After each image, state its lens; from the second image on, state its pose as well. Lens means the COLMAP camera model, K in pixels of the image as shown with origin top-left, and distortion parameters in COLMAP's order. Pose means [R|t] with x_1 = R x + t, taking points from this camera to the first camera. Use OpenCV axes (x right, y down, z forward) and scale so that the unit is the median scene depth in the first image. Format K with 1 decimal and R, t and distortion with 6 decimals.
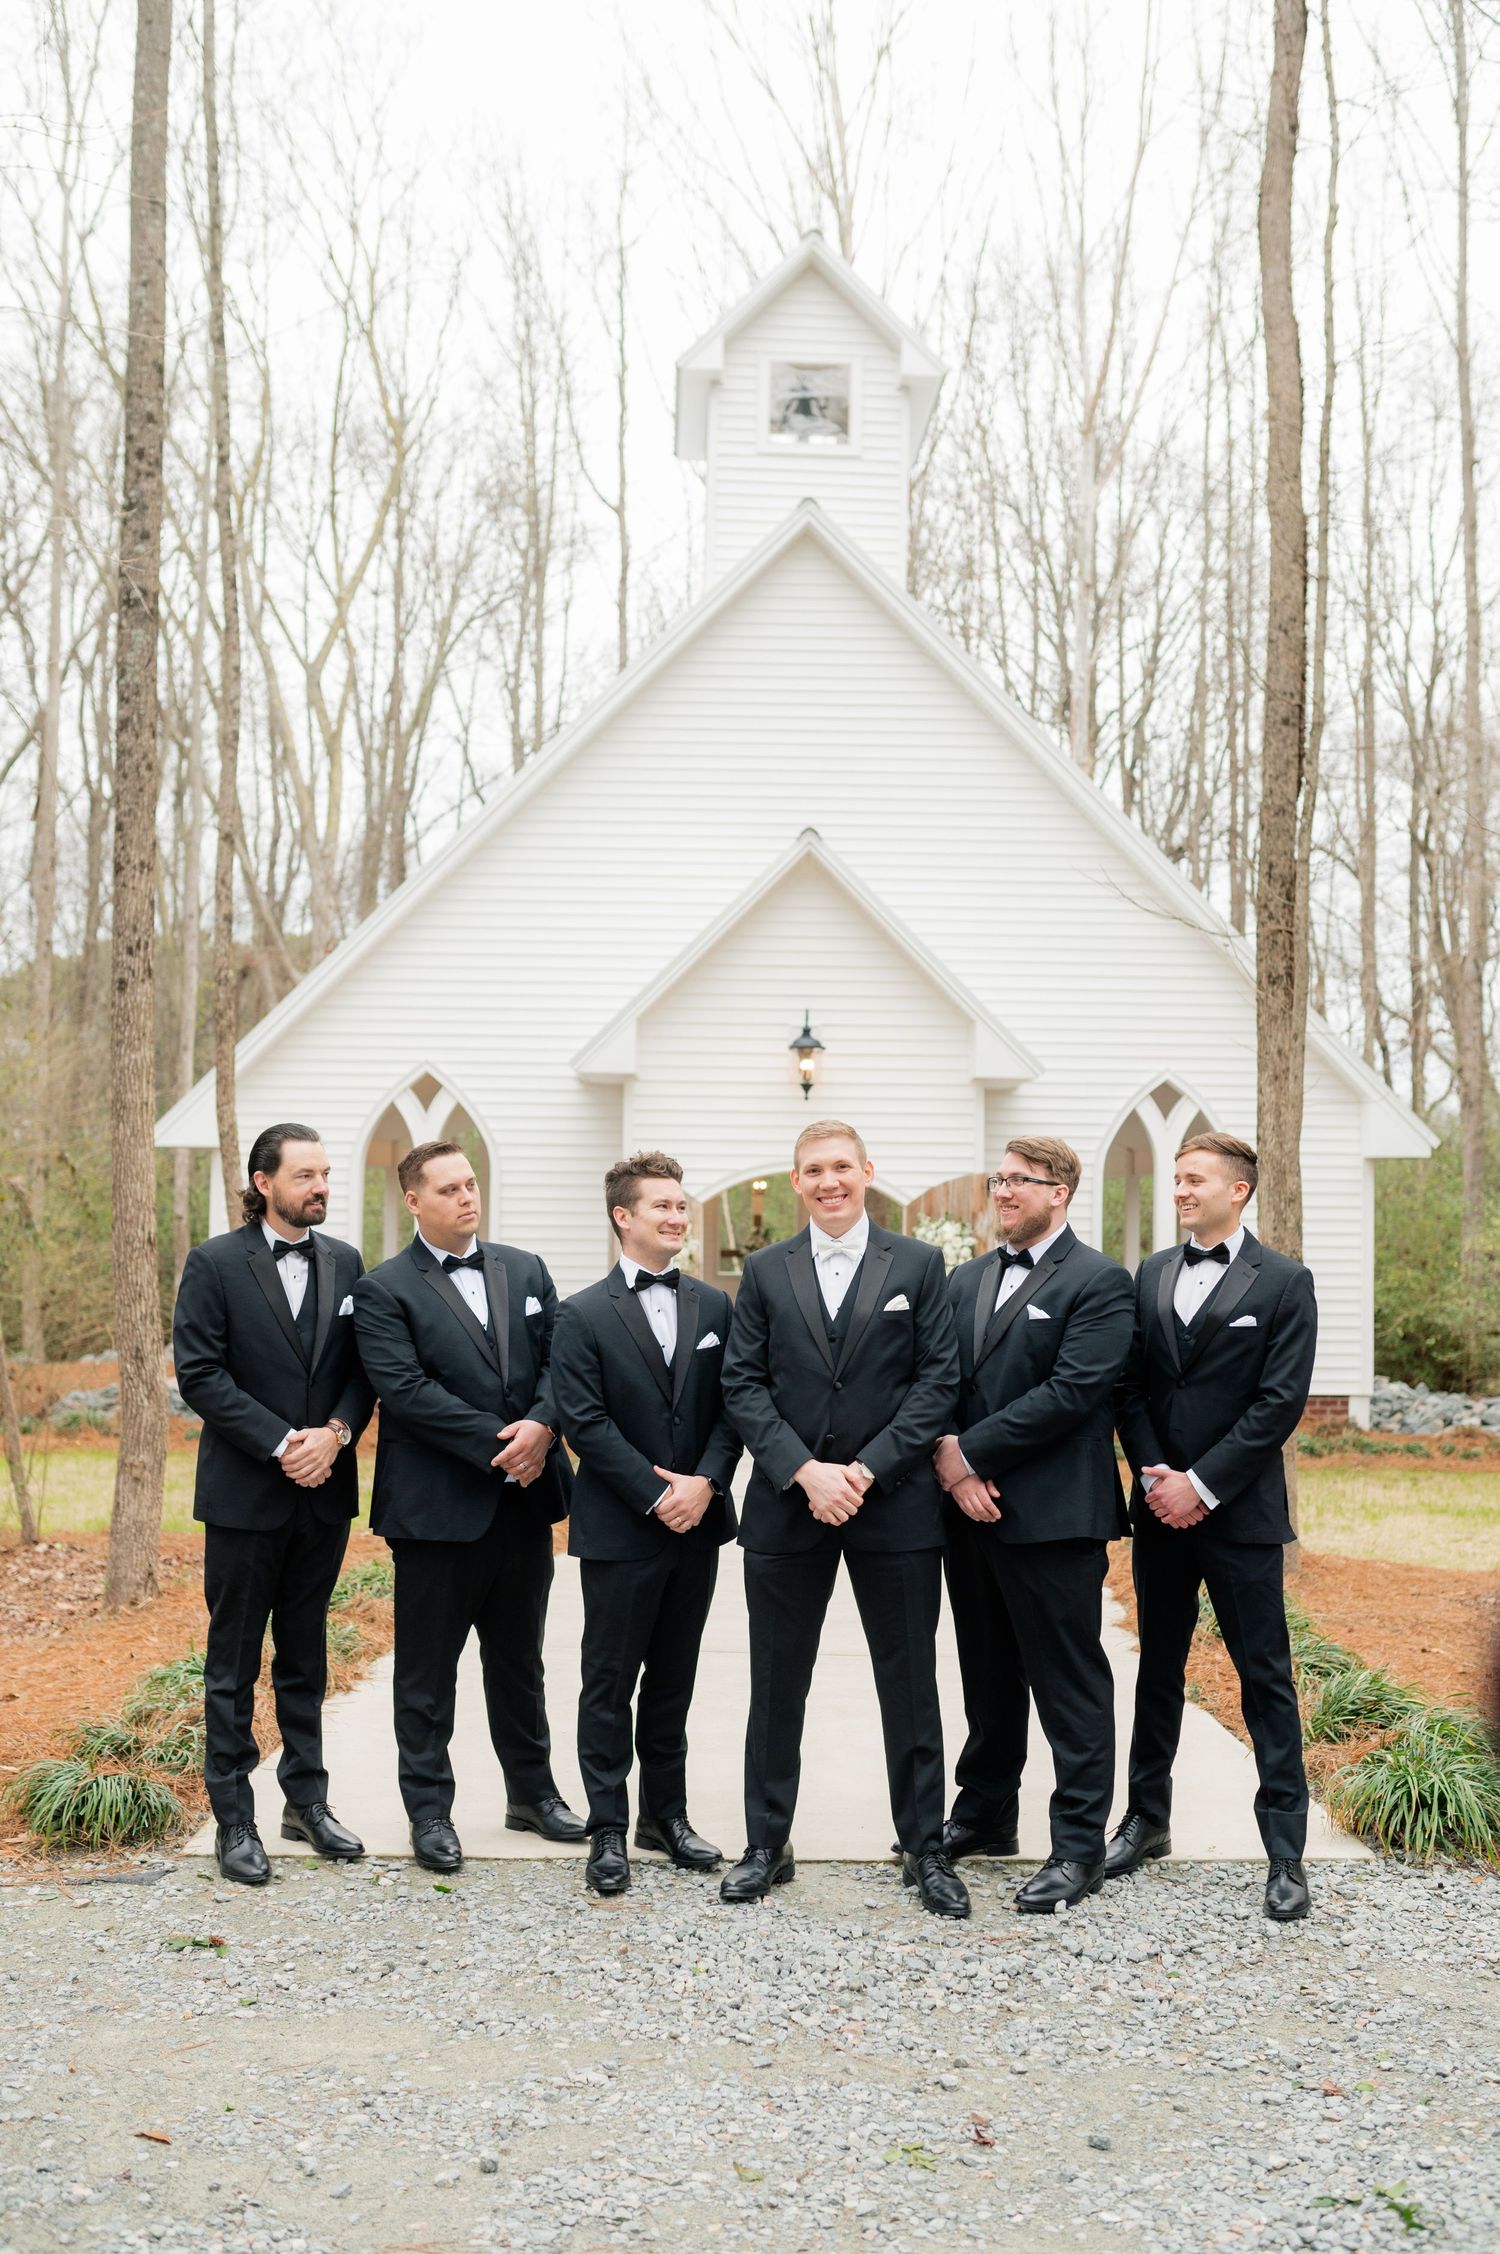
lens RADIAL K [[2359.5, 0, 750.0], [0, 2359.5, 1127.0], [0, 0, 1]] dist [-0.050911, 0.056881]
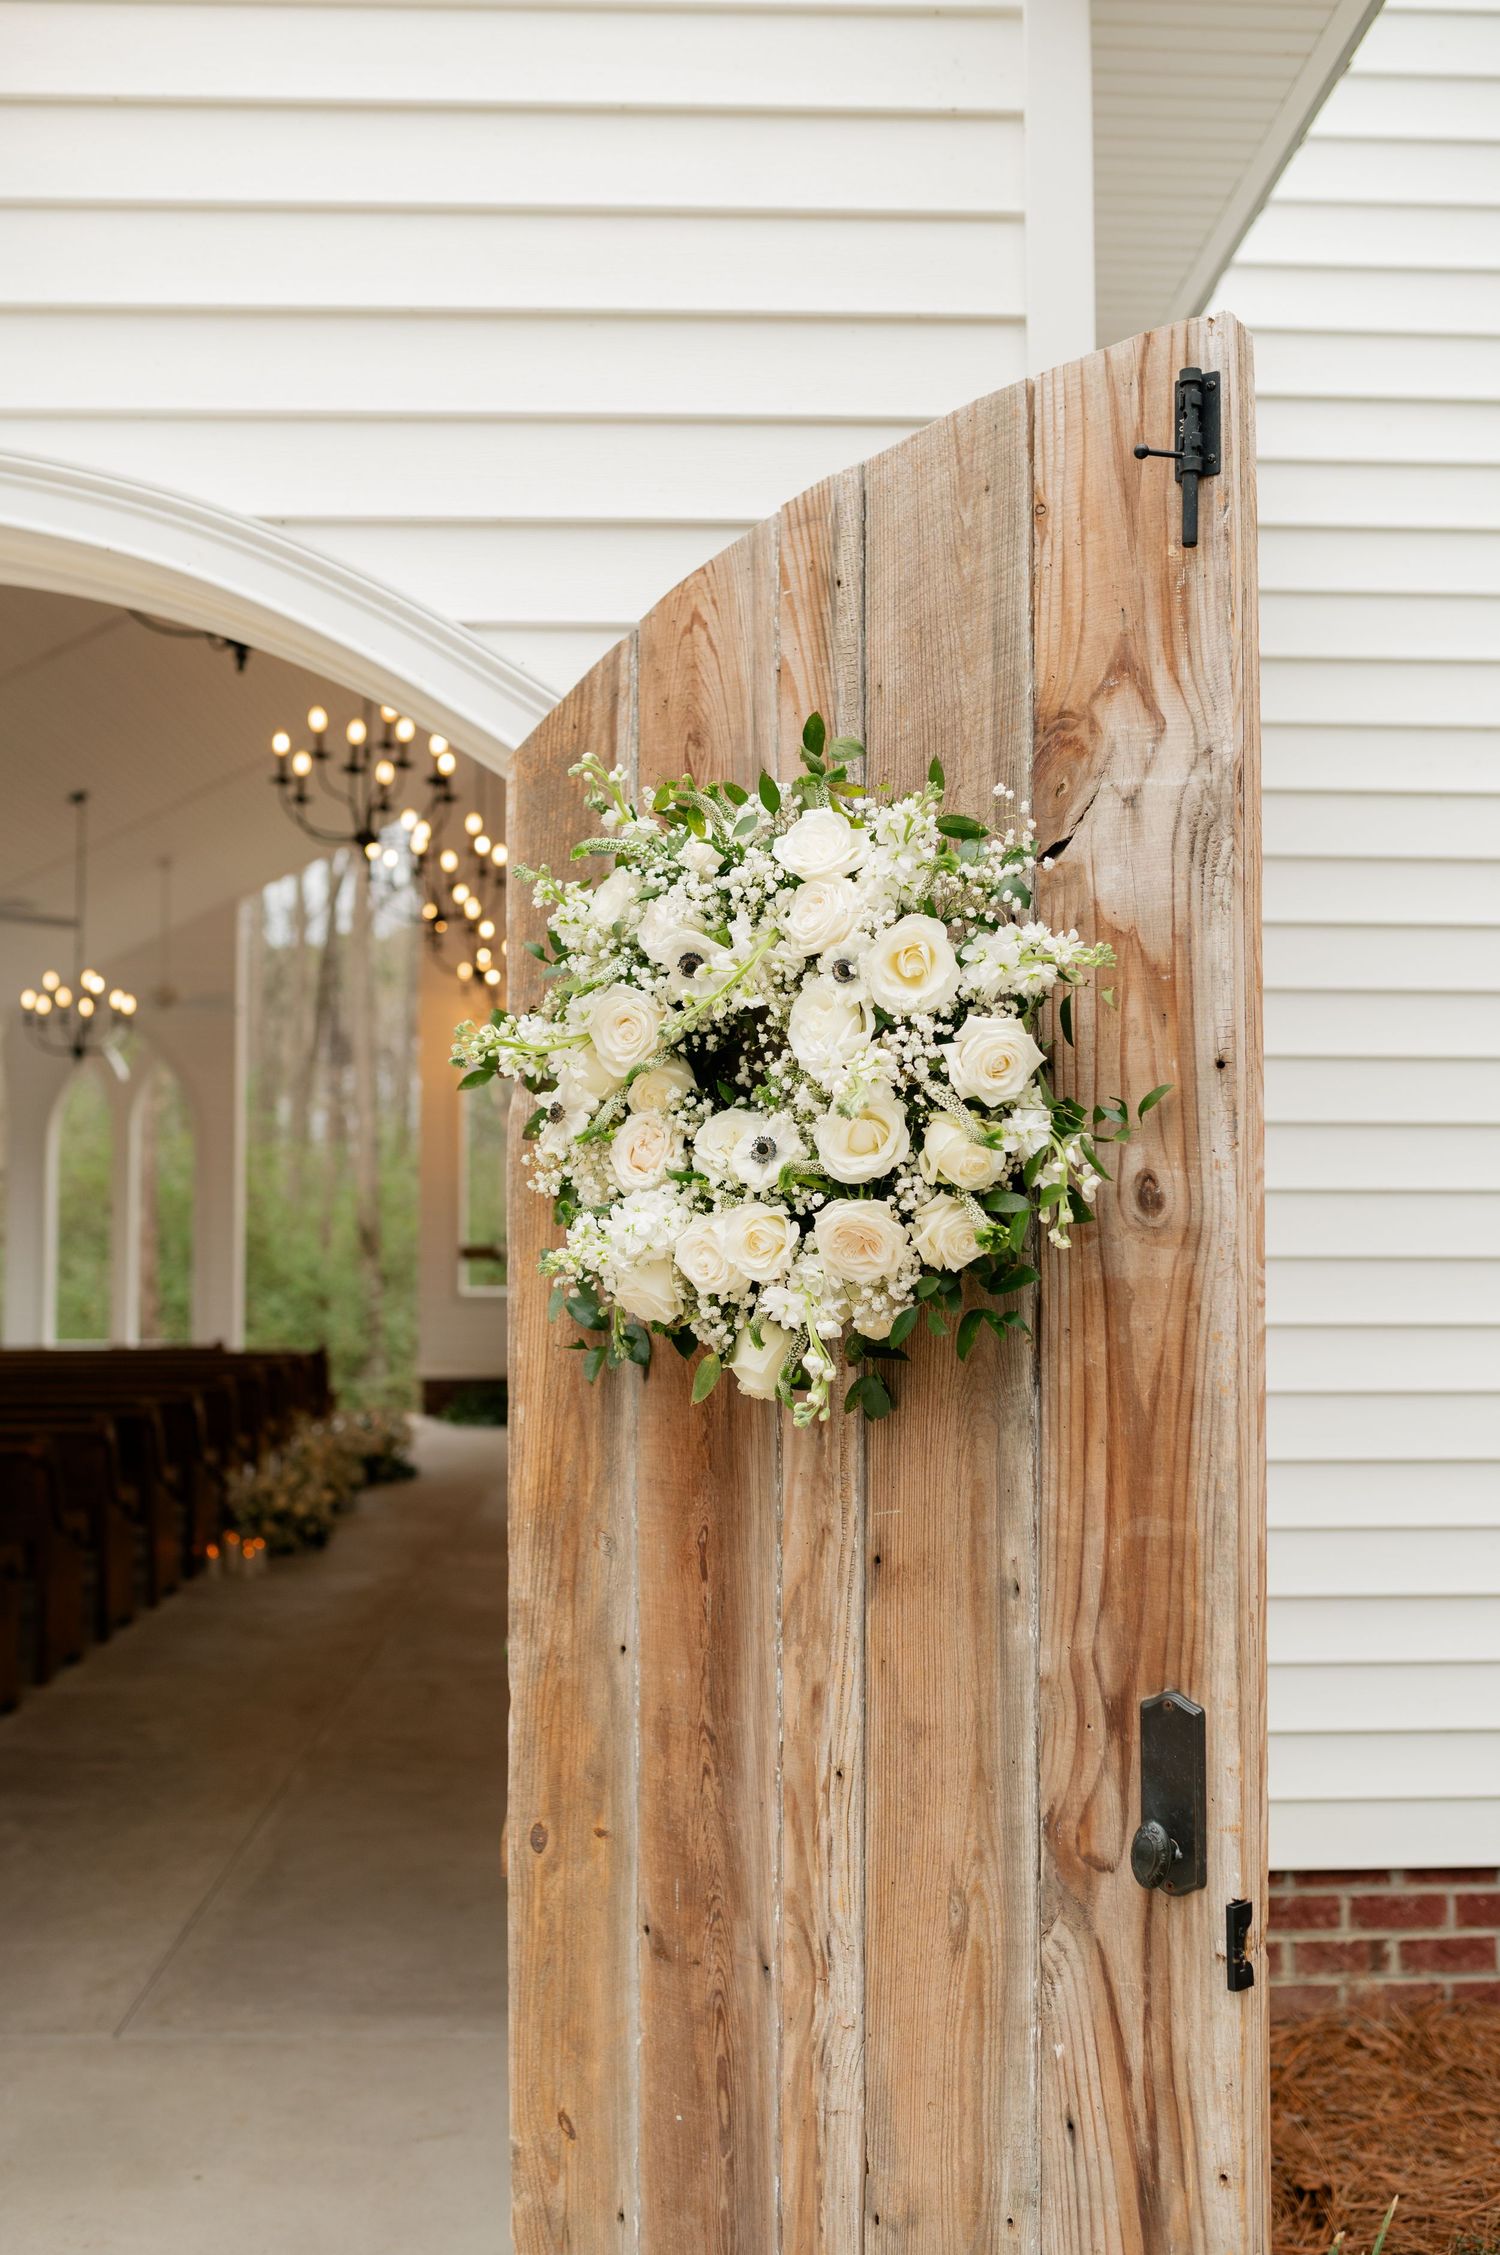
lens RADIAL K [[2360.5, 0, 750.0], [0, 2360.5, 1127.5], [0, 0, 1]] dist [-0.050911, 0.056881]
pose [[0.999830, -0.012058, 0.013960, 0.072551], [0.012106, 0.999921, -0.003357, 0.051663], [-0.013918, 0.003525, 0.999897, 0.820127]]
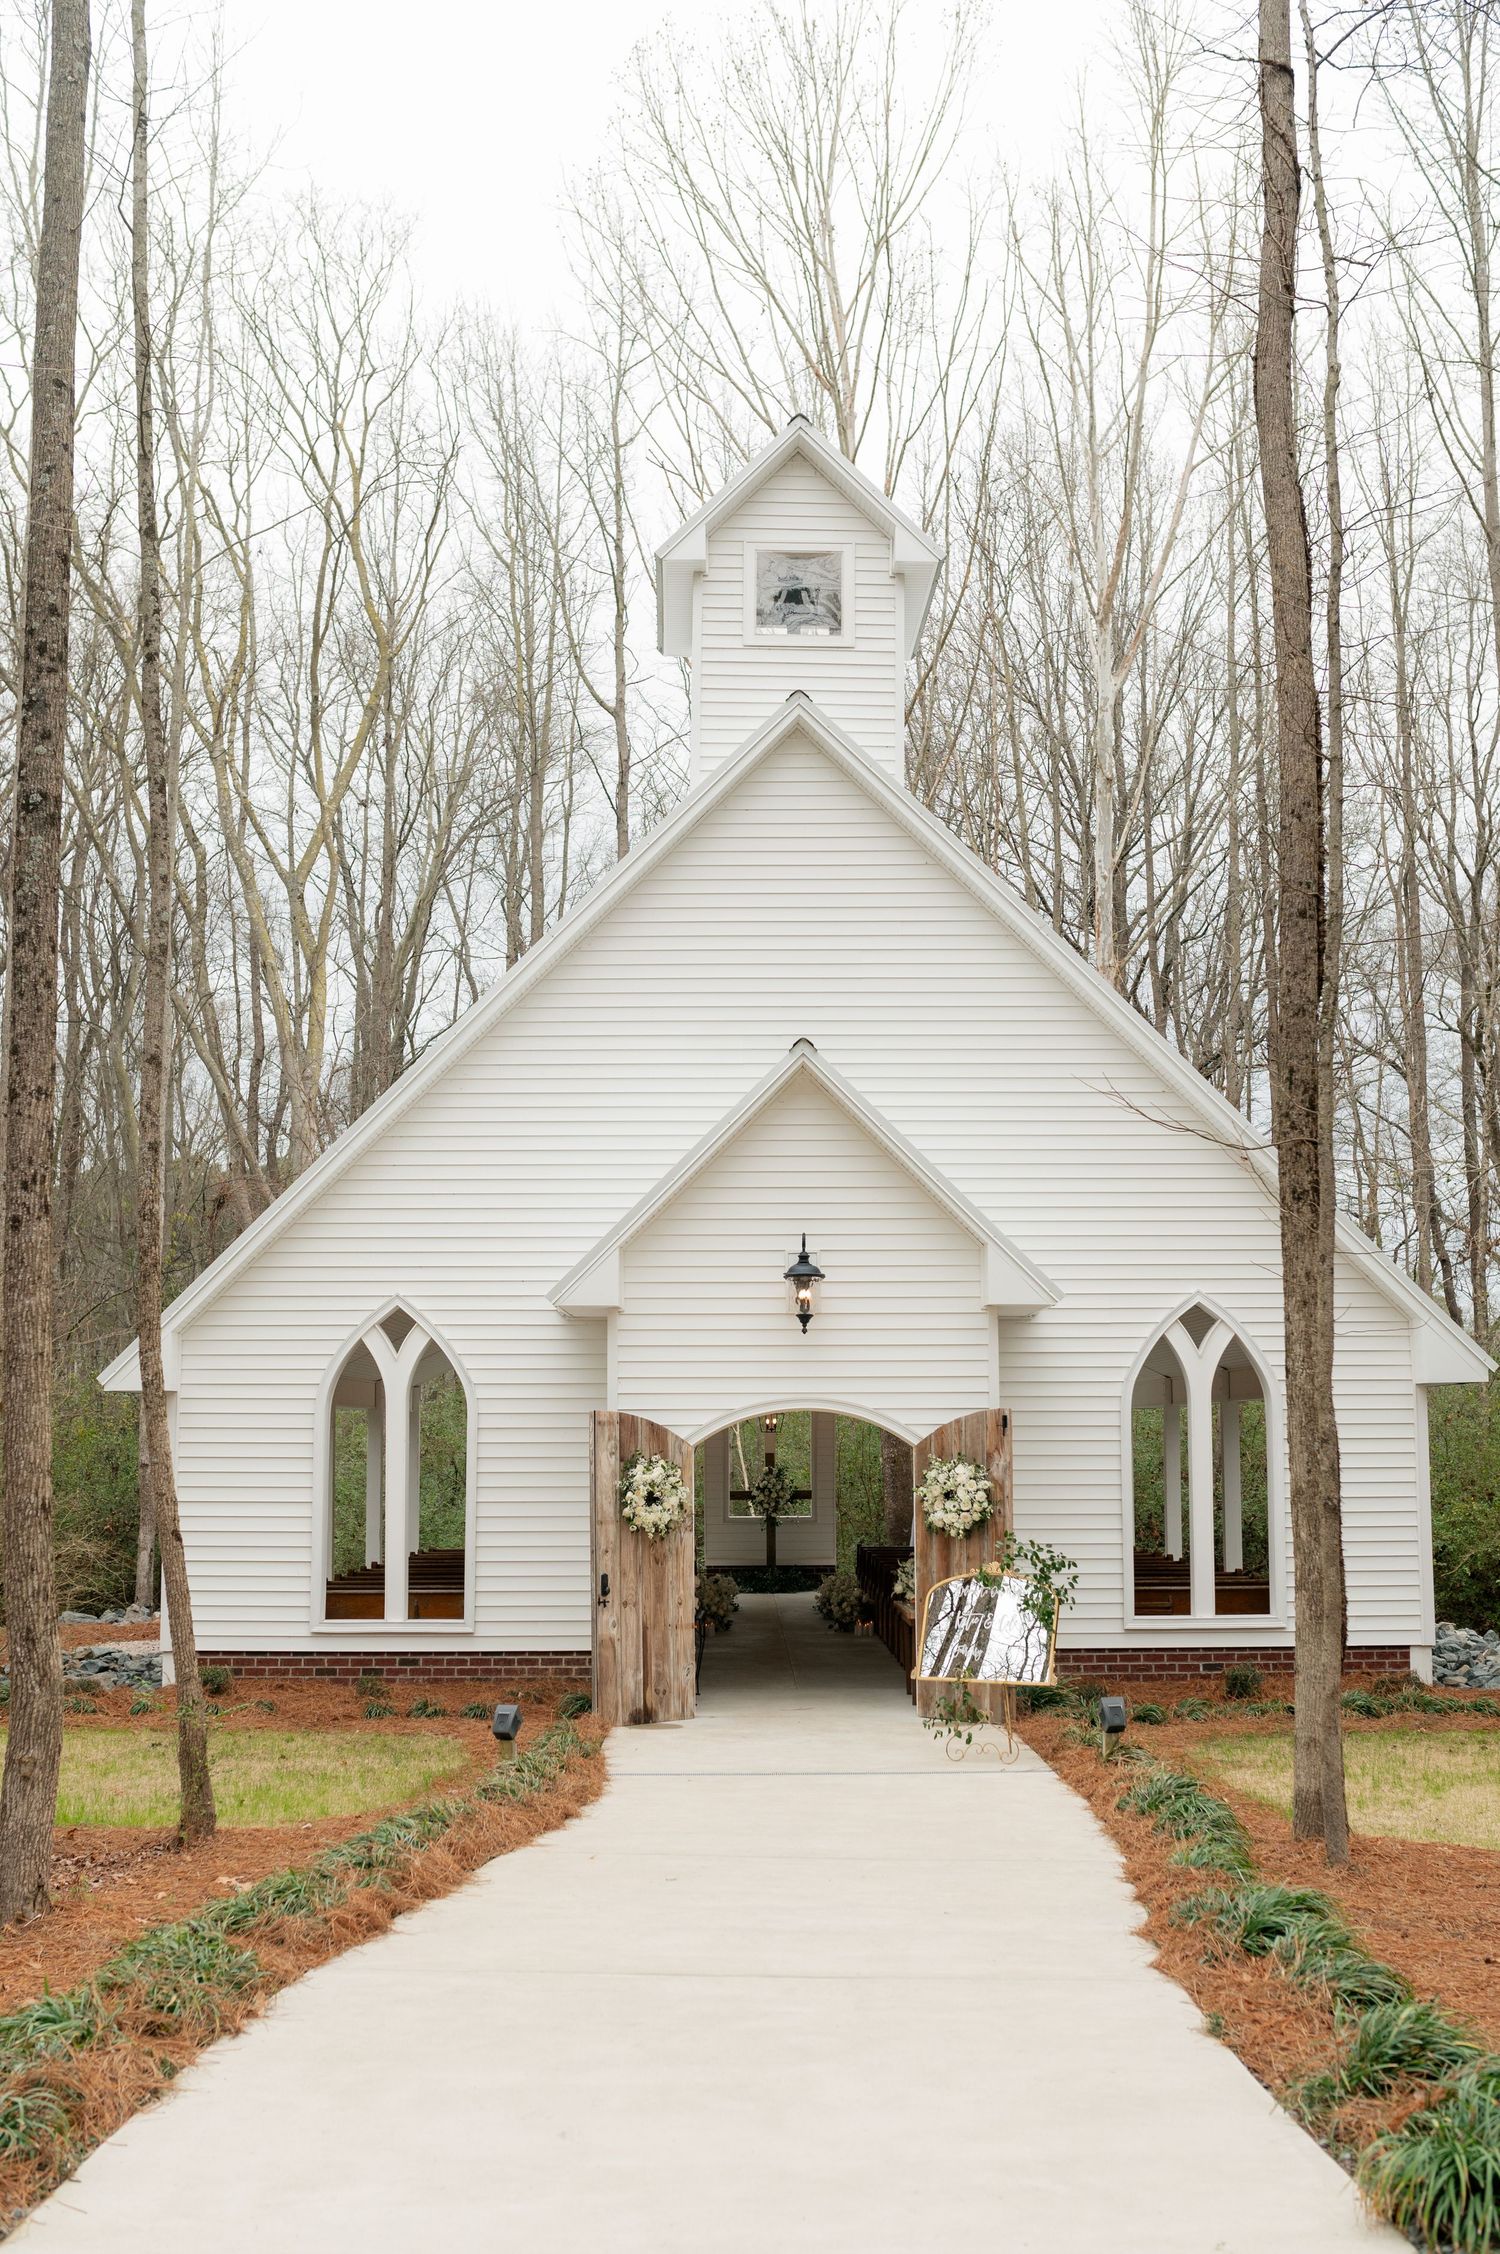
lens RADIAL K [[2441.6, 0, 750.0], [0, 2441.6, 1127.0], [0, 0, 1]] dist [-0.062760, 0.088841]
pose [[0.999697, -0.016757, -0.018056, 0.019674], [0.015052, 0.995759, -0.090758, -0.004704], [0.019501, 0.090459, 0.995709, 0.040495]]
